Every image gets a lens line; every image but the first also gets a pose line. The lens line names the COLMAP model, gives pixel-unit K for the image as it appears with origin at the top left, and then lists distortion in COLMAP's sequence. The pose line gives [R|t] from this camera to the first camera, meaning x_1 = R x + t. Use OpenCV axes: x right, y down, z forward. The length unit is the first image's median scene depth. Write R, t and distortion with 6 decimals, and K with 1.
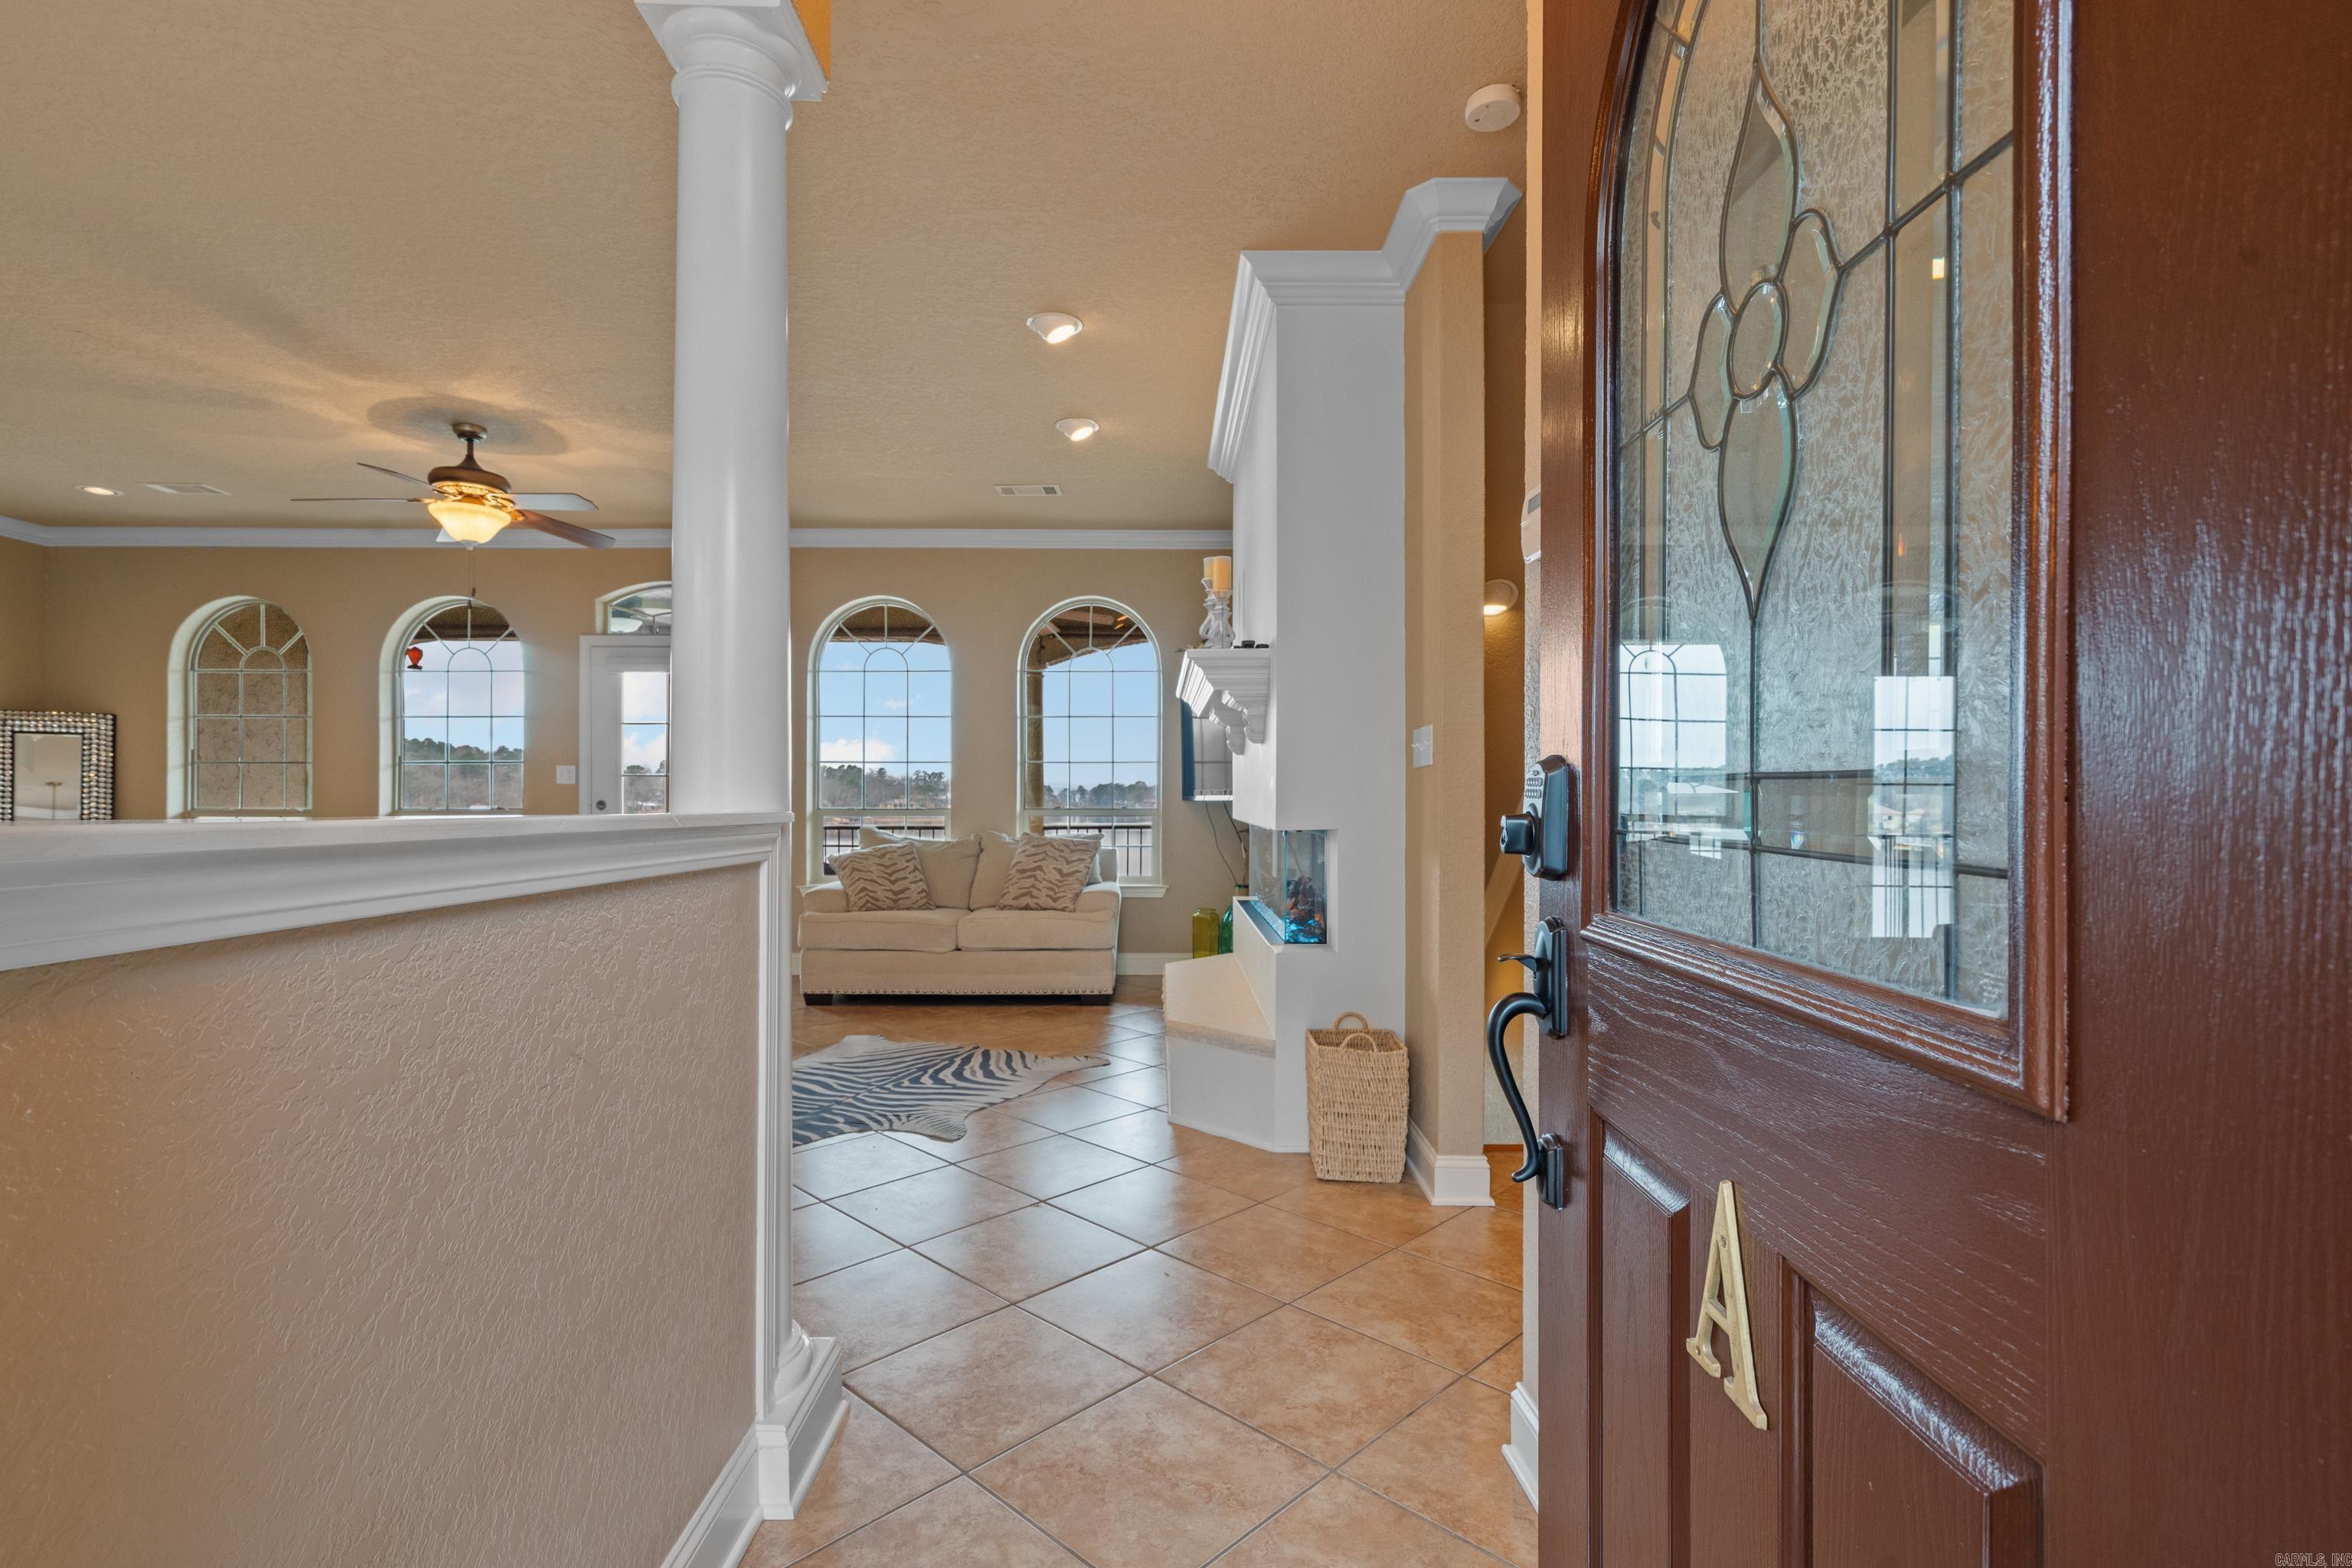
lens RADIAL K [[1042.4, 0, 1180.7], [0, 1042.4, 795.9], [0, 0, 1]] dist [-0.000819, -0.000073]
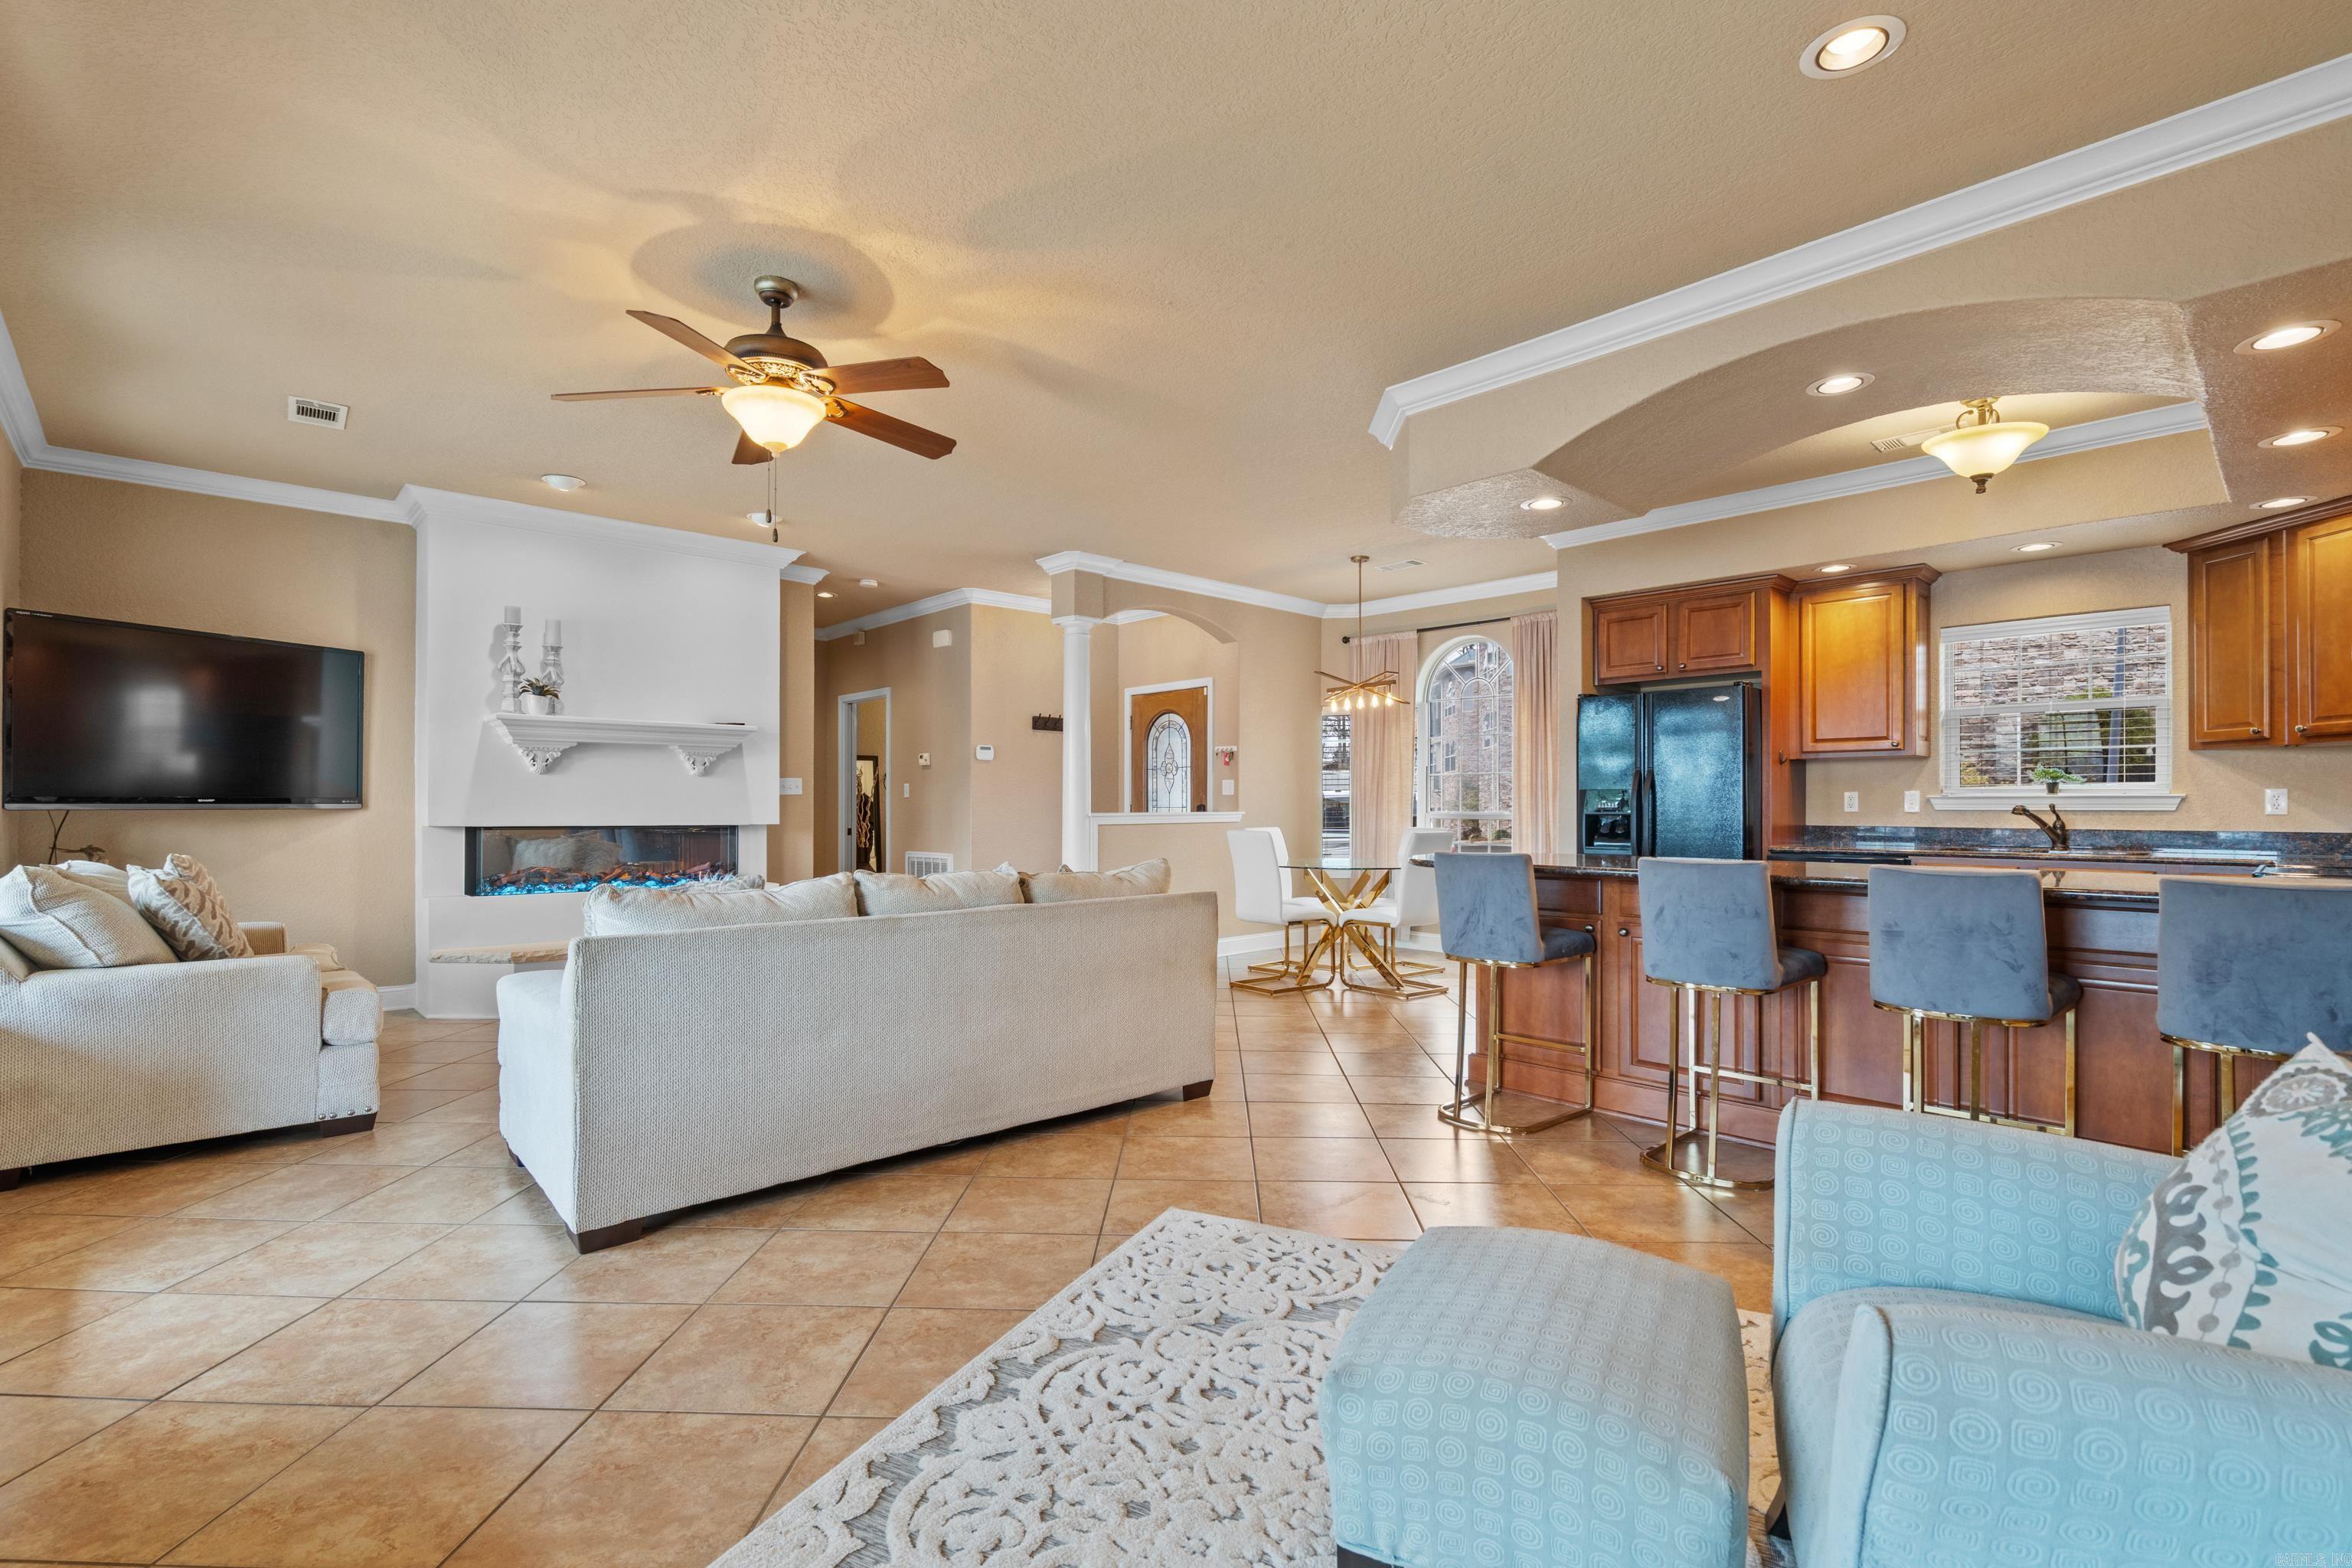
lens RADIAL K [[1068.4, 0, 1161.8], [0, 1068.4, 807.4], [0, 0, 1]] dist [-0.001995, 0.000057]
pose [[-0.662070, -0.000057, 0.749442, -0.963820], [-0.002769, 0.999993, -0.002370, -0.005605], [-0.749437, -0.003645, -0.662066, 0.892362]]
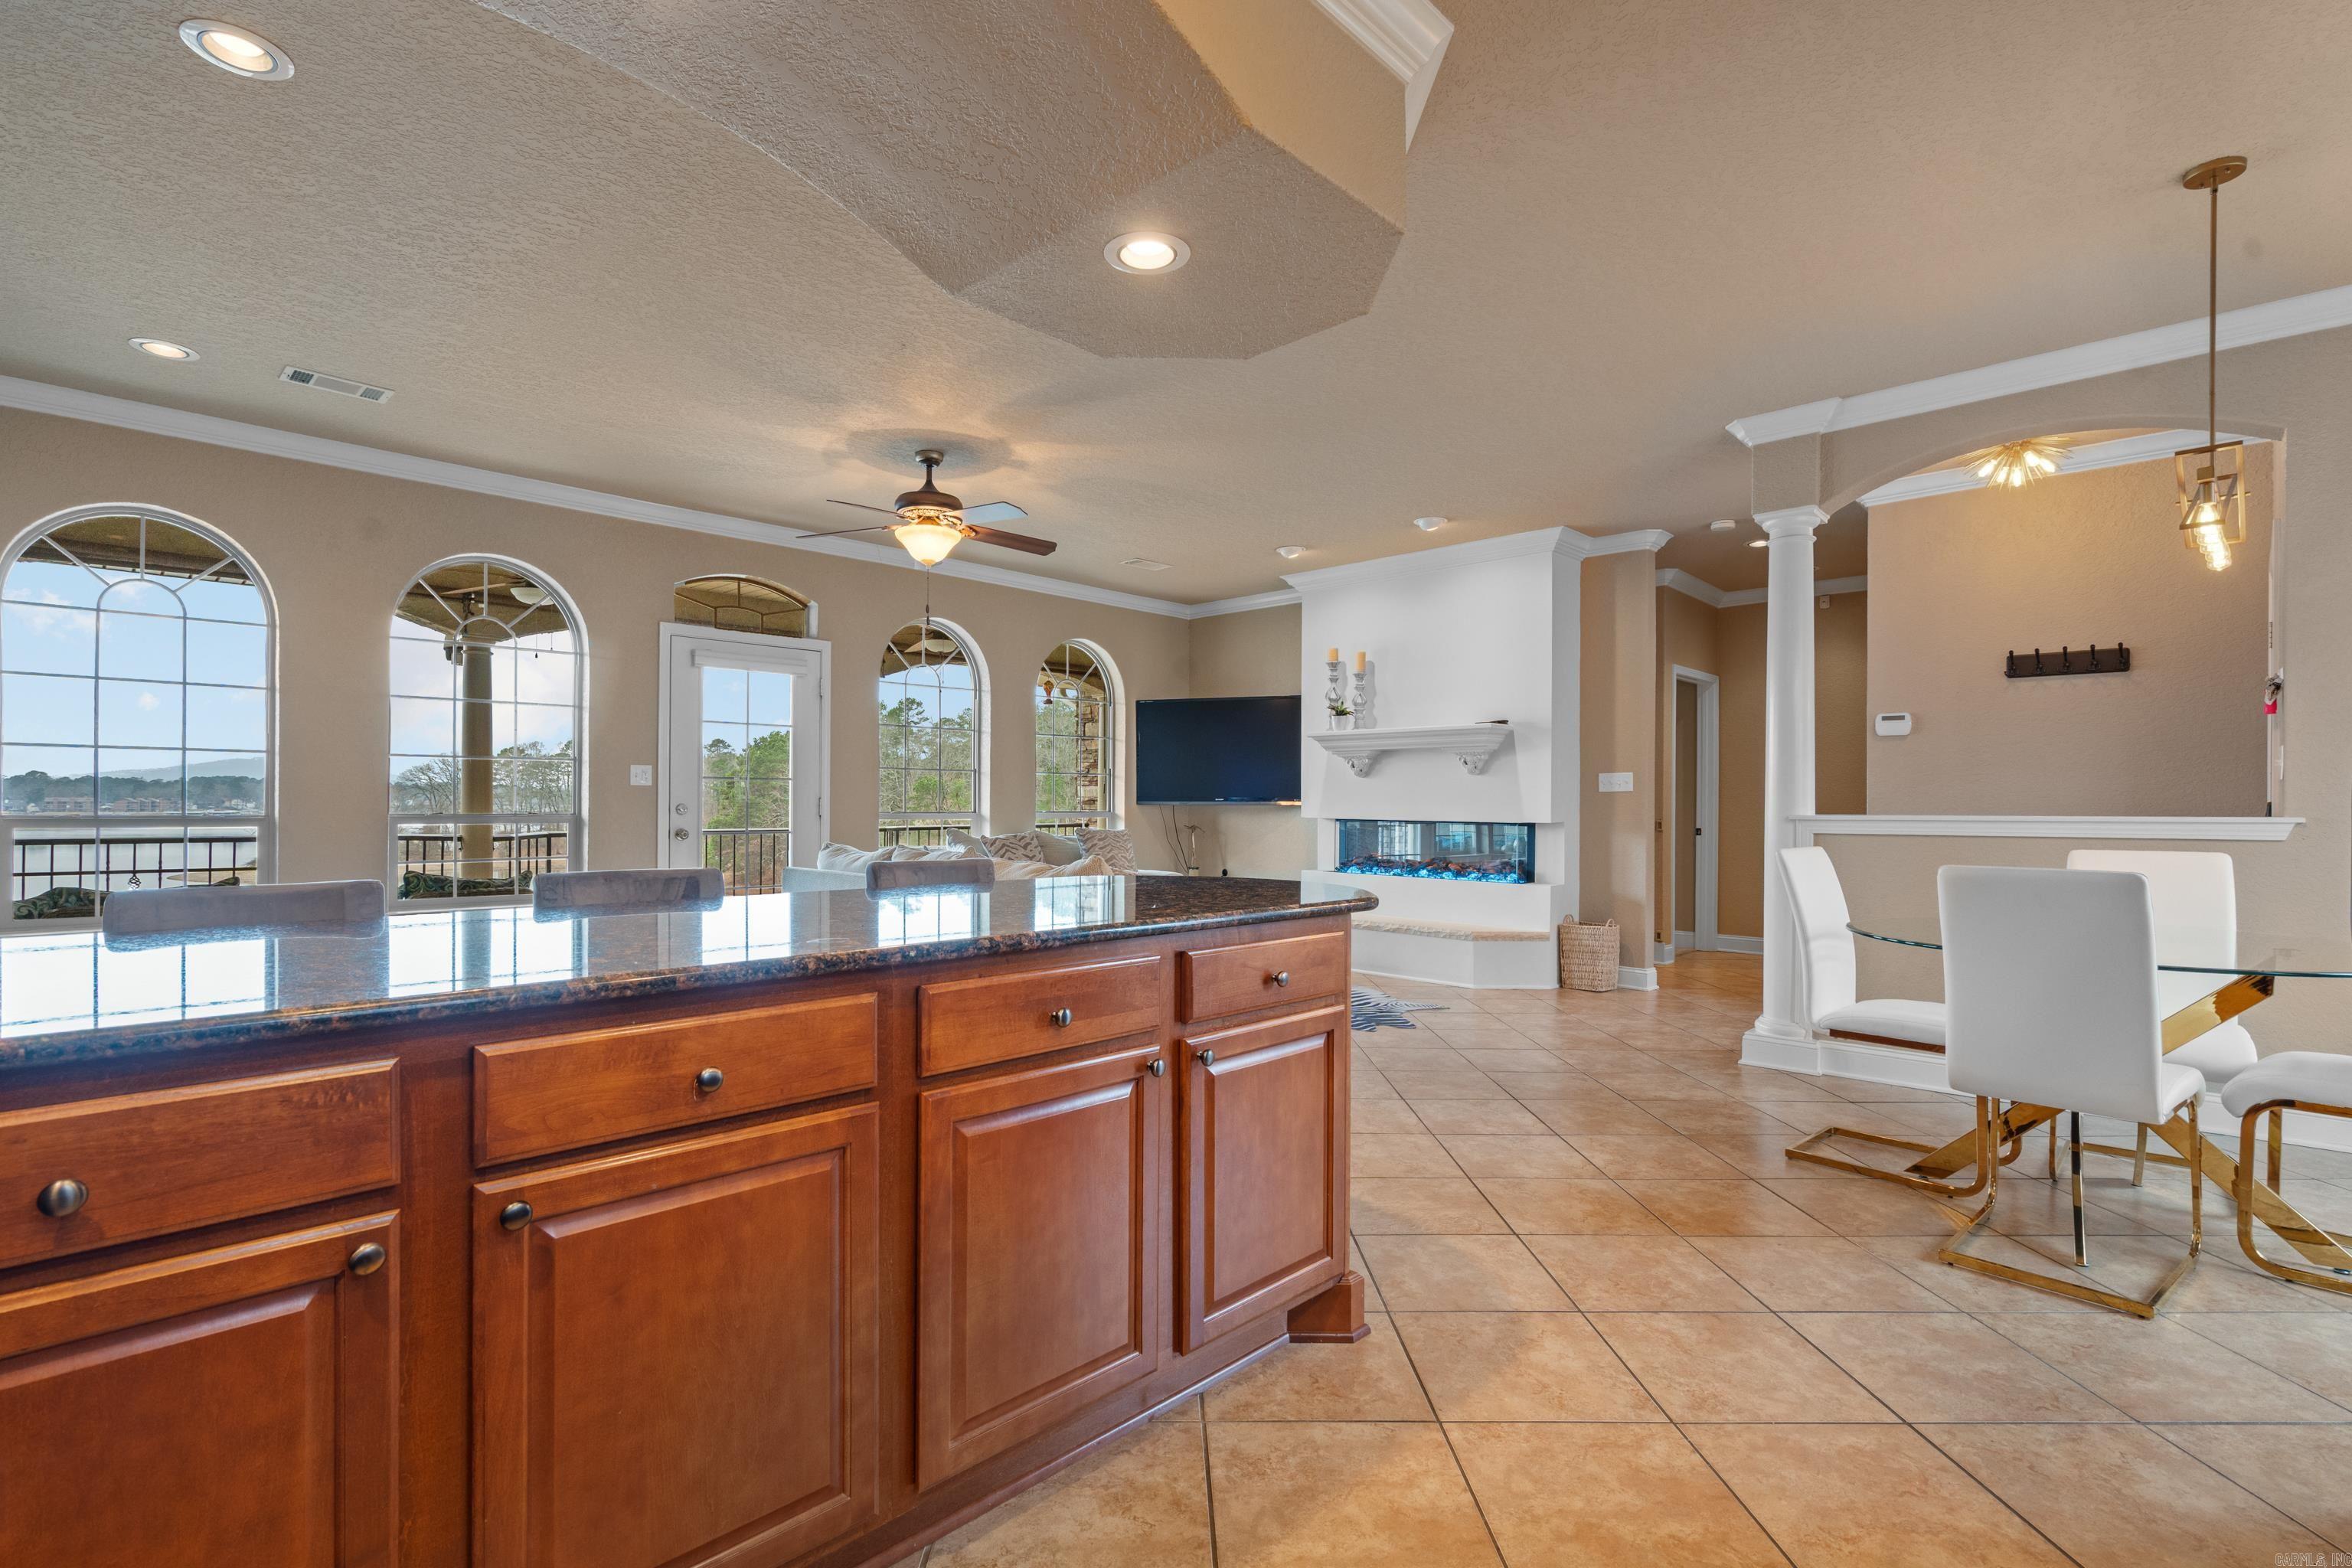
lens RADIAL K [[1087.8, 0, 1174.7], [0, 1087.8, 809.1], [0, 0, 1]] dist [0.003034, 0.000622]
pose [[0.712961, -0.000476, 0.701204, -0.885077], [-0.007094, 0.999944, 0.007892, -0.008666], [-0.701168, -0.010601, 0.712917, 0.041361]]
